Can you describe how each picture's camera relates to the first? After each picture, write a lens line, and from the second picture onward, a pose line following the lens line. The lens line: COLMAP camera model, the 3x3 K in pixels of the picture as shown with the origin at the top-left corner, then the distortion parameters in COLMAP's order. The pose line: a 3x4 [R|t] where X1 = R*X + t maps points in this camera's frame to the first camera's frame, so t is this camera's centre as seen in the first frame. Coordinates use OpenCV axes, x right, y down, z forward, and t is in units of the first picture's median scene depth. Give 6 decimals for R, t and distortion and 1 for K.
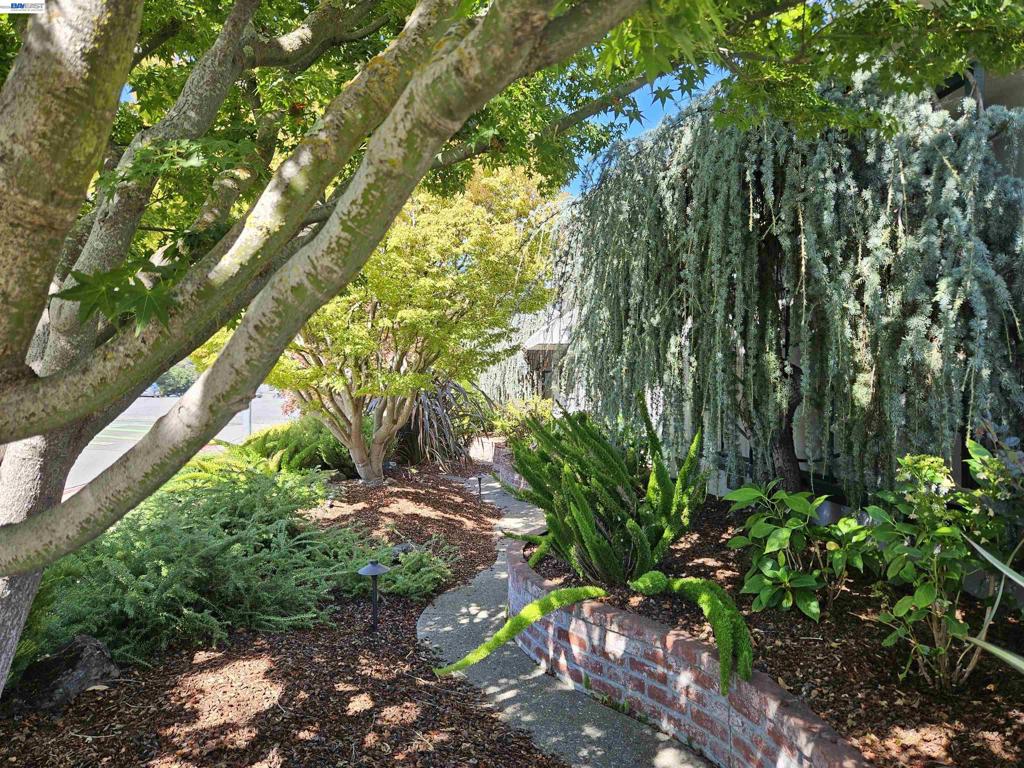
lens RADIAL K [[678.7, 0, 510.0], [0, 678.7, 382.2], [0, 0, 1]] dist [0.001658, -0.000236]
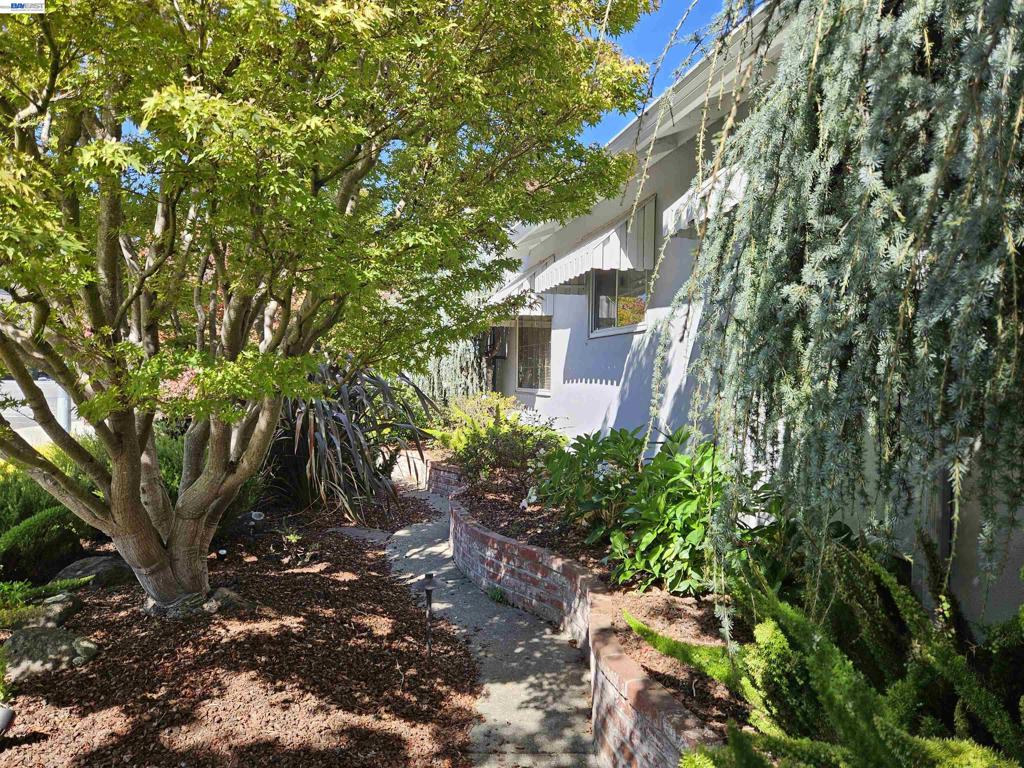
lens RADIAL K [[678.7, 0, 517.1], [0, 678.7, 388.6], [0, 0, 1]] dist [0.001658, -0.000236]
pose [[0.990555, 0.006357, 0.136970, -0.035298], [-0.010388, 0.999533, 0.028740, -0.003960], [-0.136723, -0.029891, 0.990158, 0.388035]]
